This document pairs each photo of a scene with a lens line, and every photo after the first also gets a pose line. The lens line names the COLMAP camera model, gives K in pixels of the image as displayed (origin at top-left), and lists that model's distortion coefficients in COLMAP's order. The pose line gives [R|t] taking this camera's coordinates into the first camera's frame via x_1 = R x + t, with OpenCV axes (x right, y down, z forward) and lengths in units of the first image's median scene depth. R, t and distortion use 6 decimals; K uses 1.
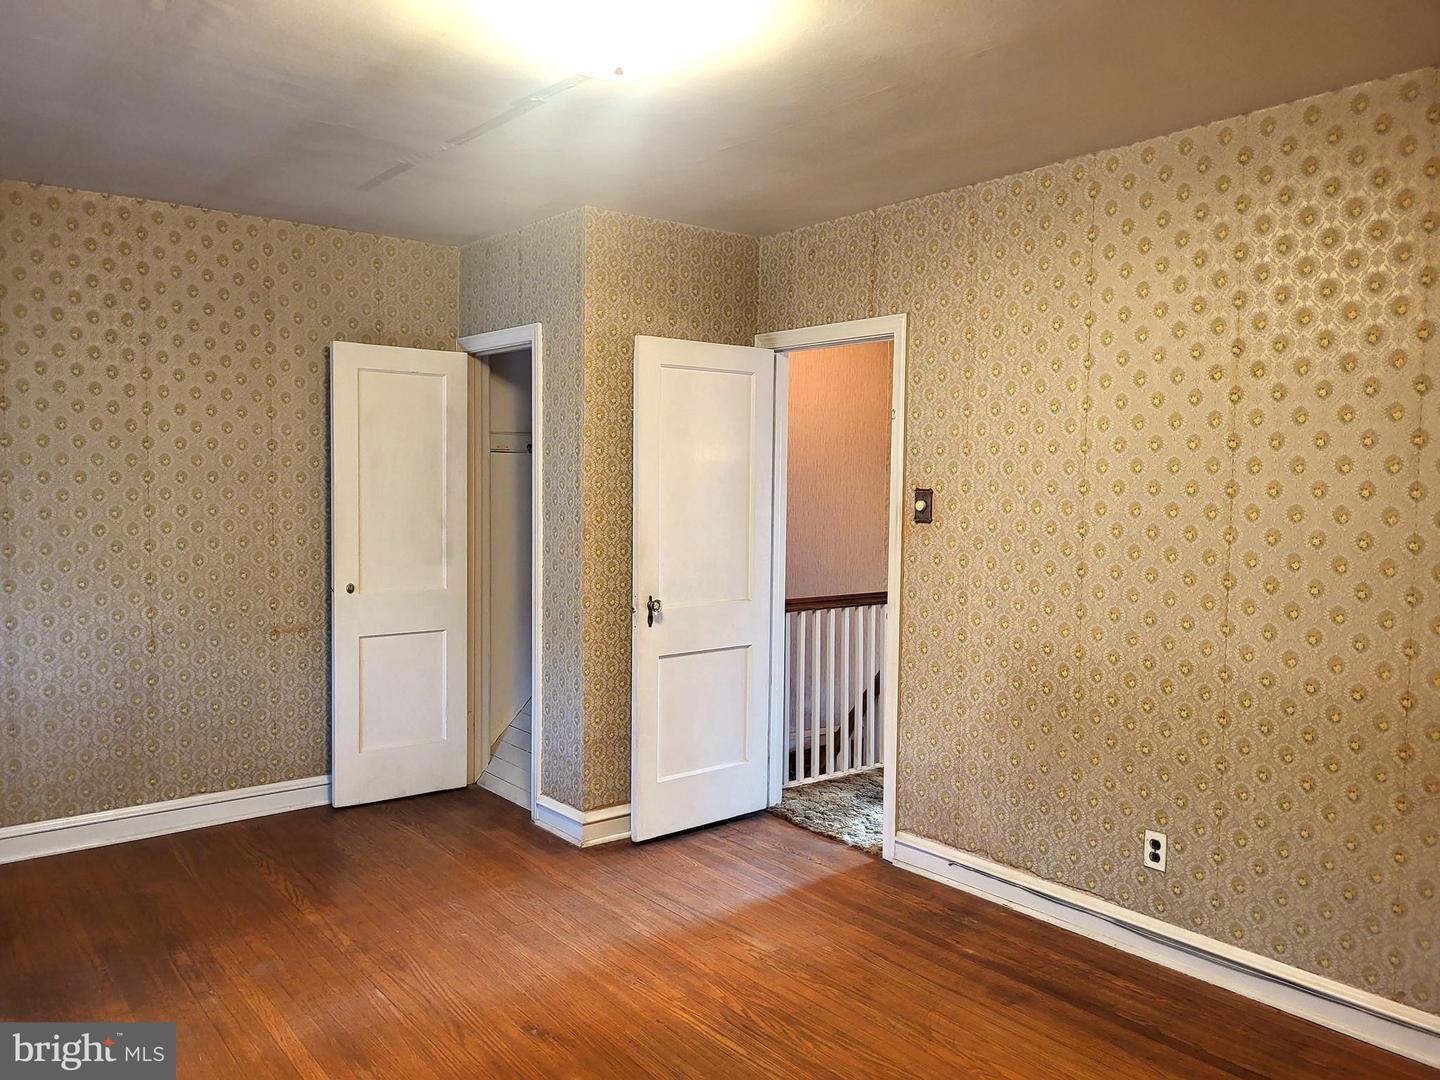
lens RADIAL K [[1109.7, 0, 707.6], [0, 1109.7, 544.8], [0, 0, 1]] dist [0.044943, -0.037028]
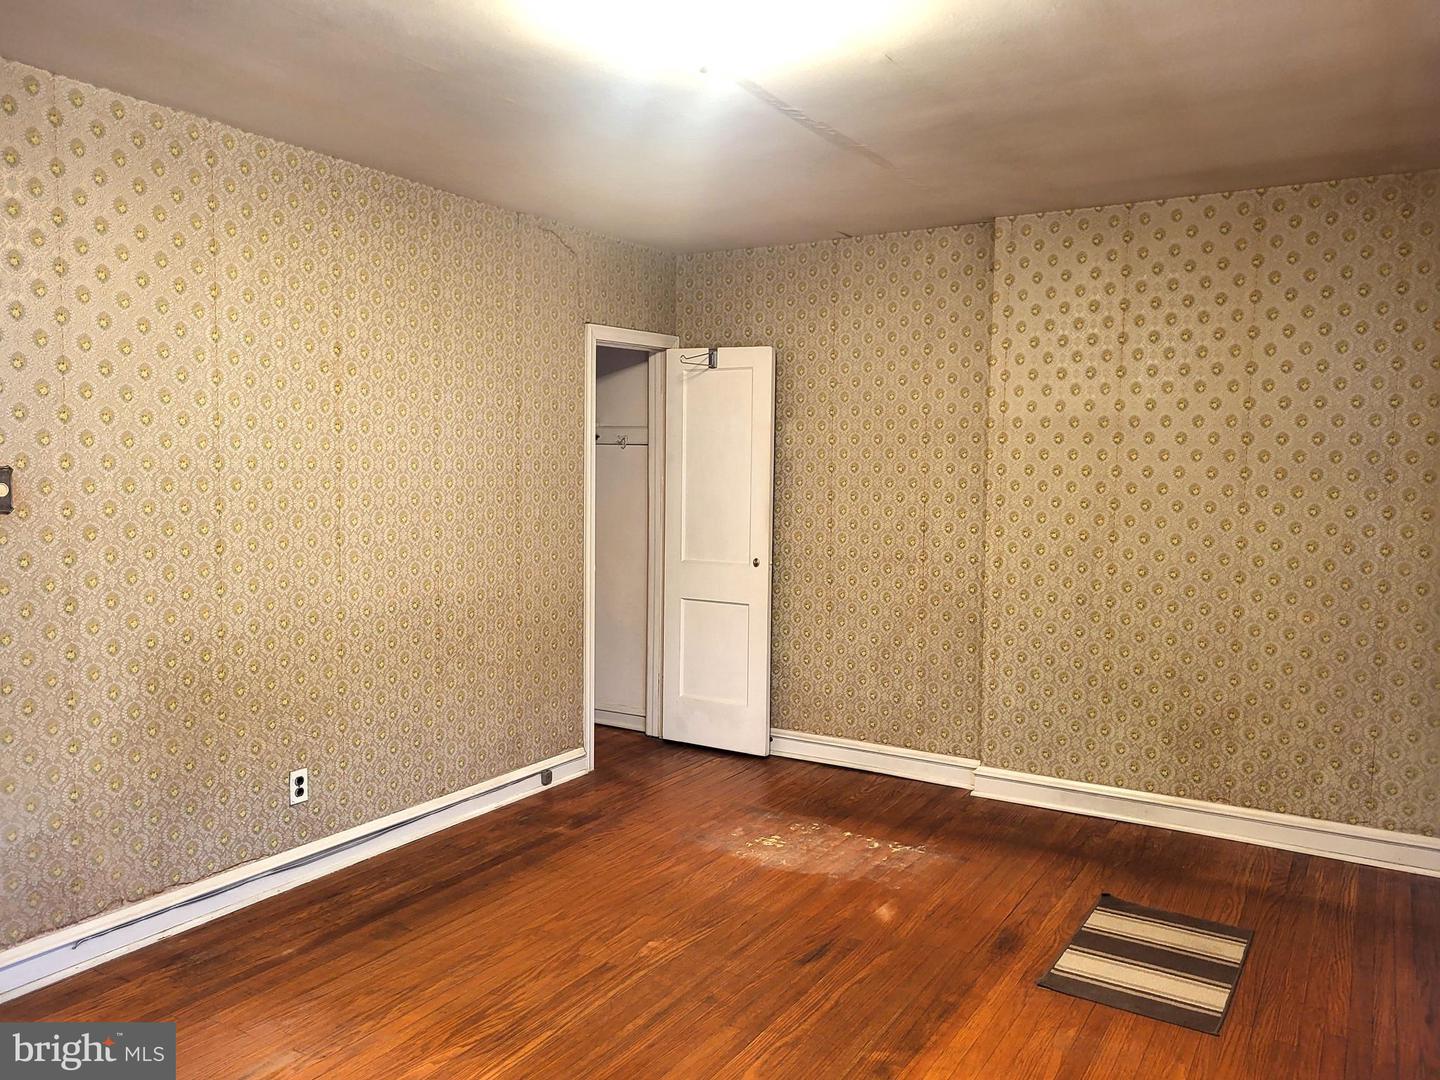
lens RADIAL K [[1109.7, 0, 709.5], [0, 1109.7, 536.3], [0, 0, 1]] dist [0.044943, -0.037028]
pose [[-0.362195, -0.075317, 0.929055, -0.740011], [0.041400, 0.994447, 0.096758, -0.064843], [-0.931183, 0.073508, -0.357065, 0.958475]]
